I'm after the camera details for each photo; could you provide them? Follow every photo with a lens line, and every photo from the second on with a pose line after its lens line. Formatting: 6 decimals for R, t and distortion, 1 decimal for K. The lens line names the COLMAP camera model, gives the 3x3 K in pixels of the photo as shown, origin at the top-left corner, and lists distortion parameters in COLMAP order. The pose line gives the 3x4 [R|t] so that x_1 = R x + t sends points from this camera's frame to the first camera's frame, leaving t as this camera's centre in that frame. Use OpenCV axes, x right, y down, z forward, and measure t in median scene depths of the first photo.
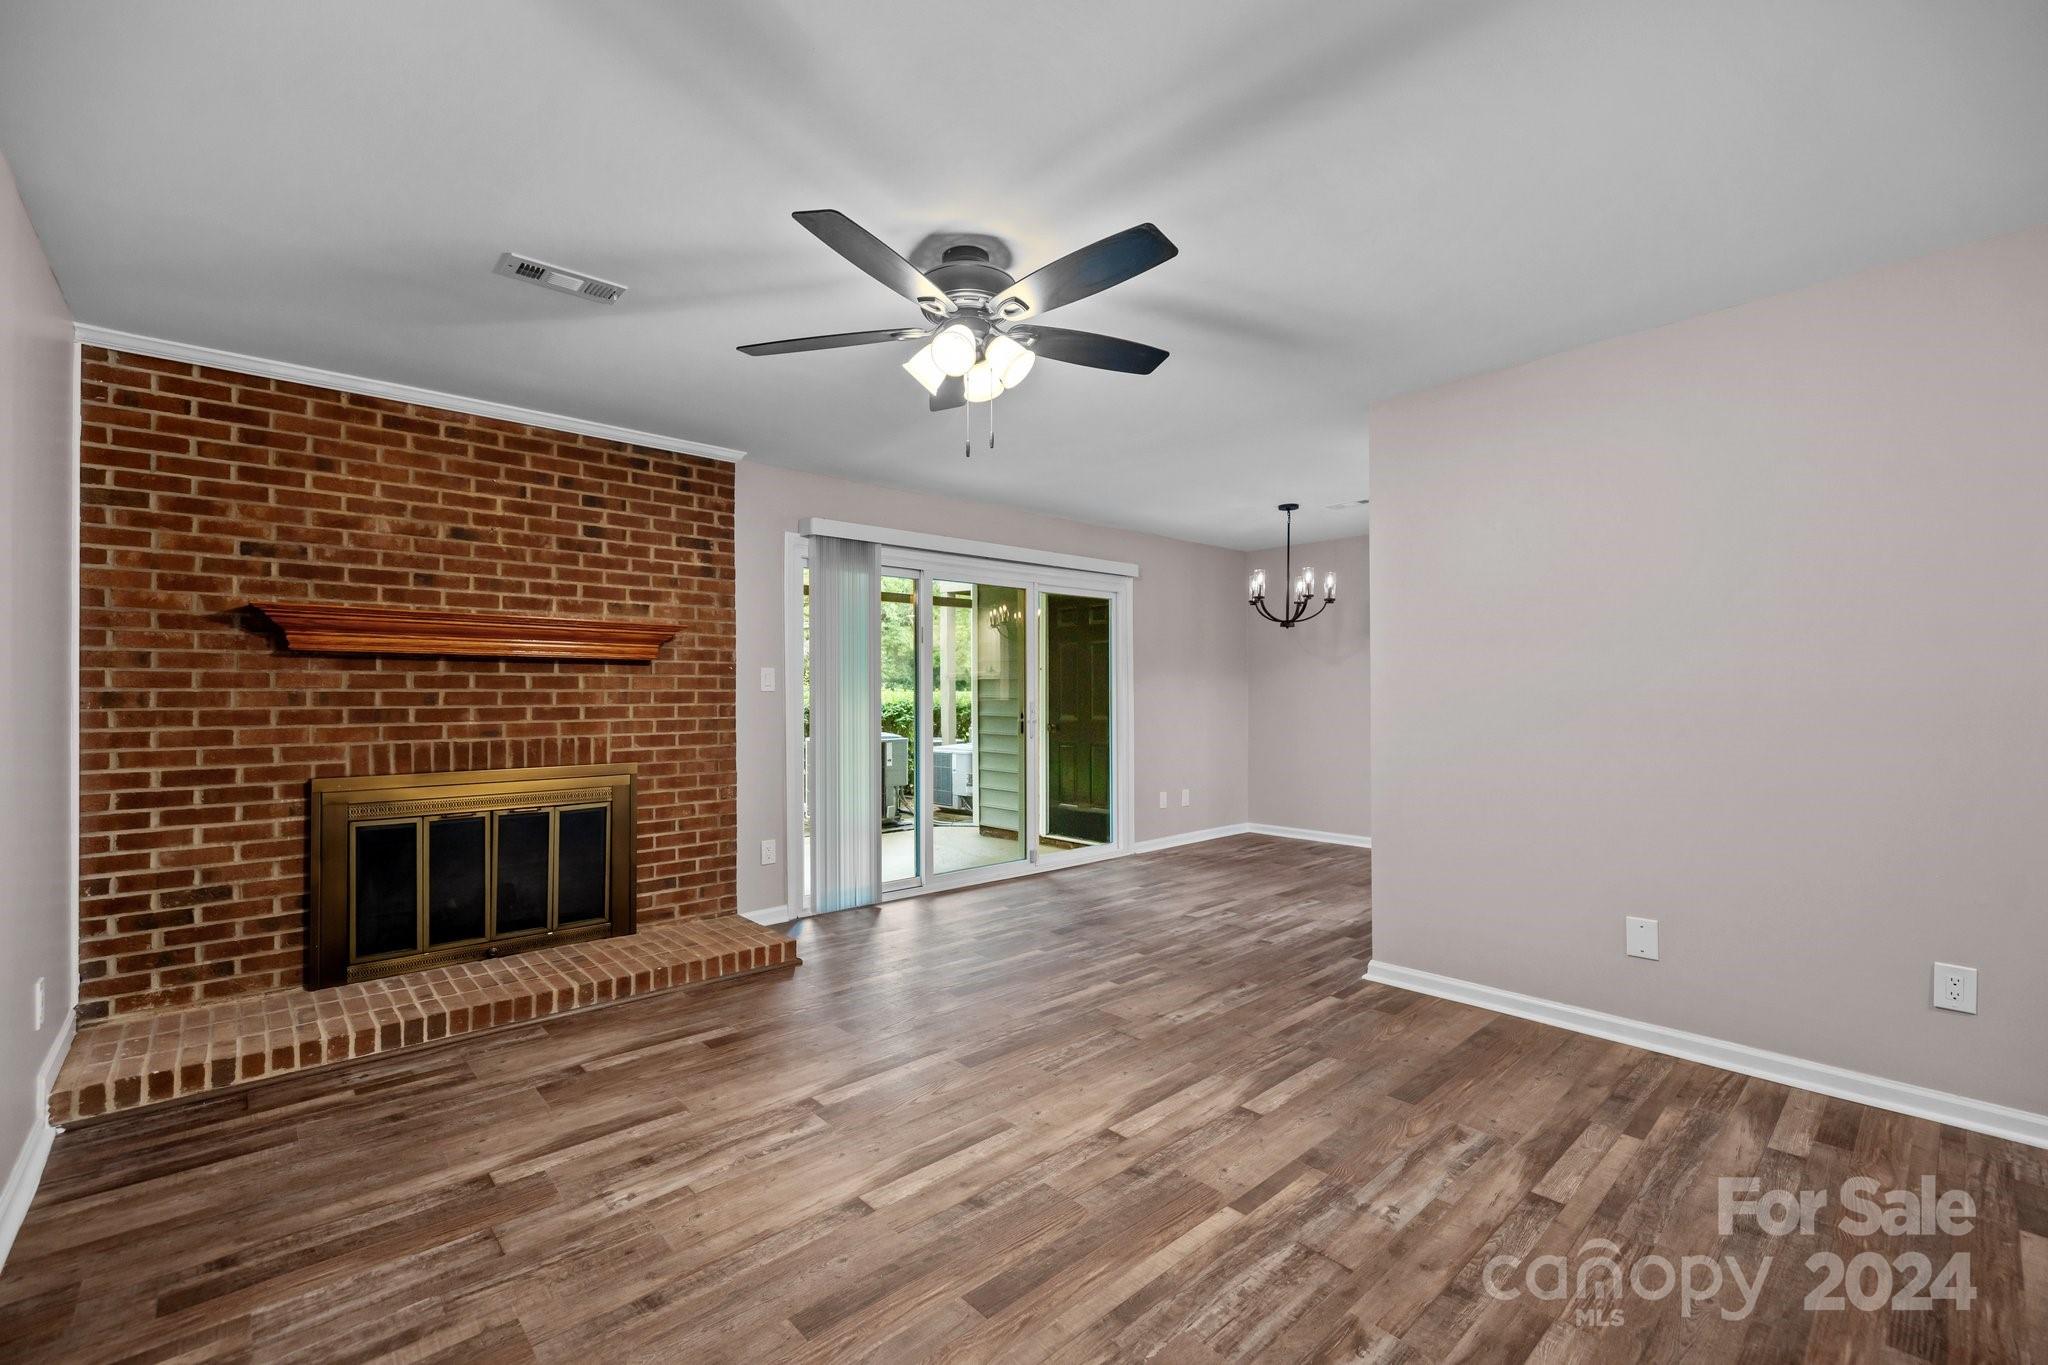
lens RADIAL K [[863.9, 0, 1018.3], [0, 863.9, 689.5], [0, 0, 1]] dist [-0.002143, -0.000959]
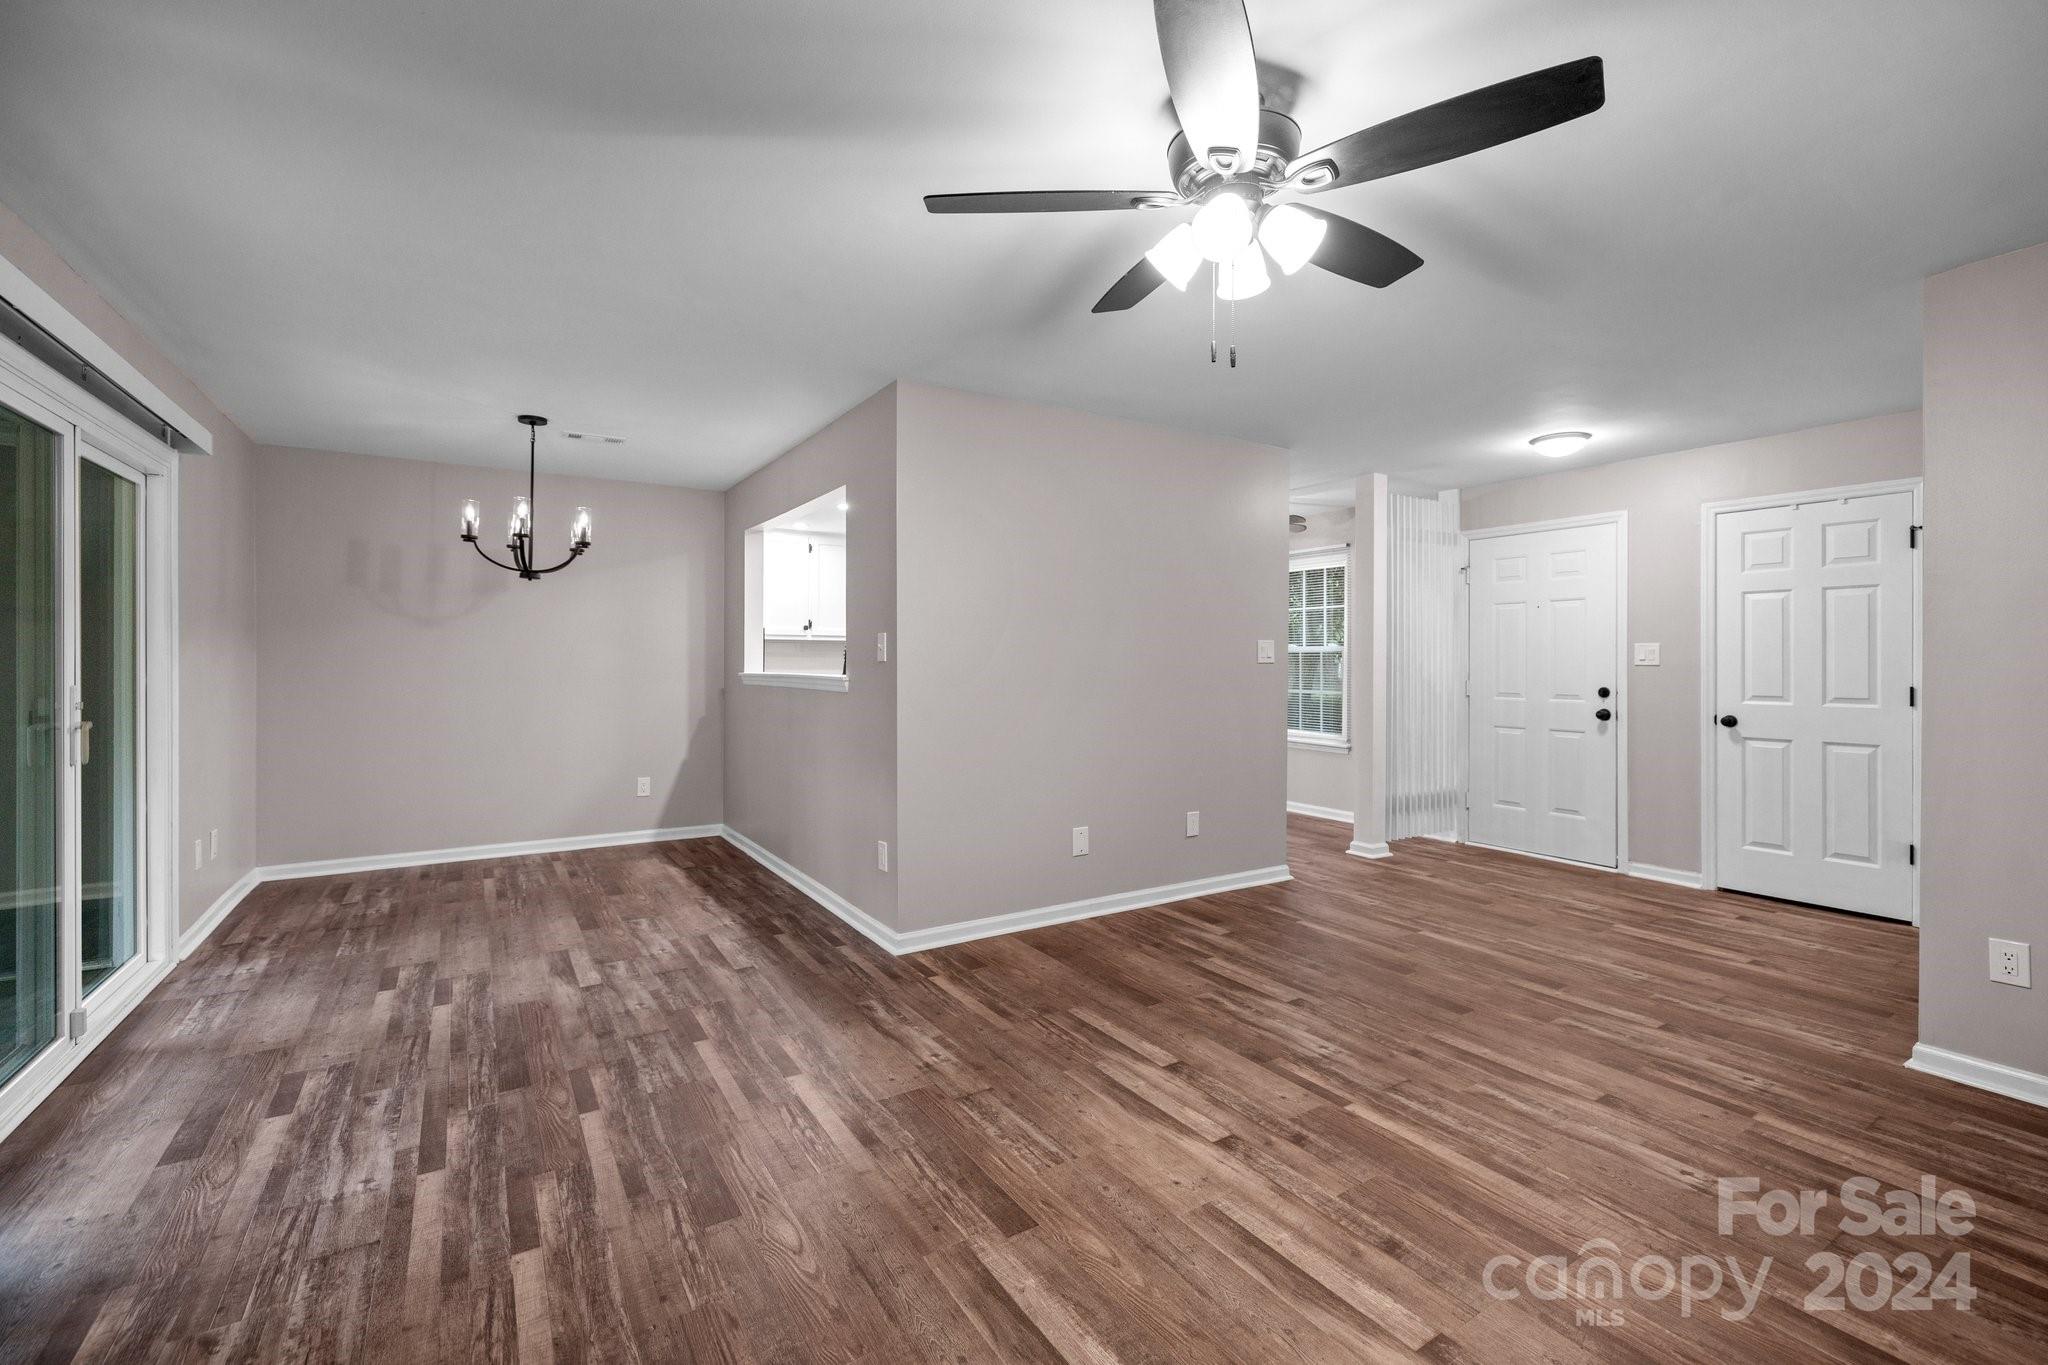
lens RADIAL K [[863.9, 0, 1032.4], [0, 863.9, 663.5], [0, 0, 1]] dist [-0.002143, -0.000959]
pose [[0.169866, 0.002392, 0.985464, -0.627786], [-0.007018, 0.999975, -0.001217, 0.000075], [-0.985442, -0.006709, 0.169878, 0.776553]]
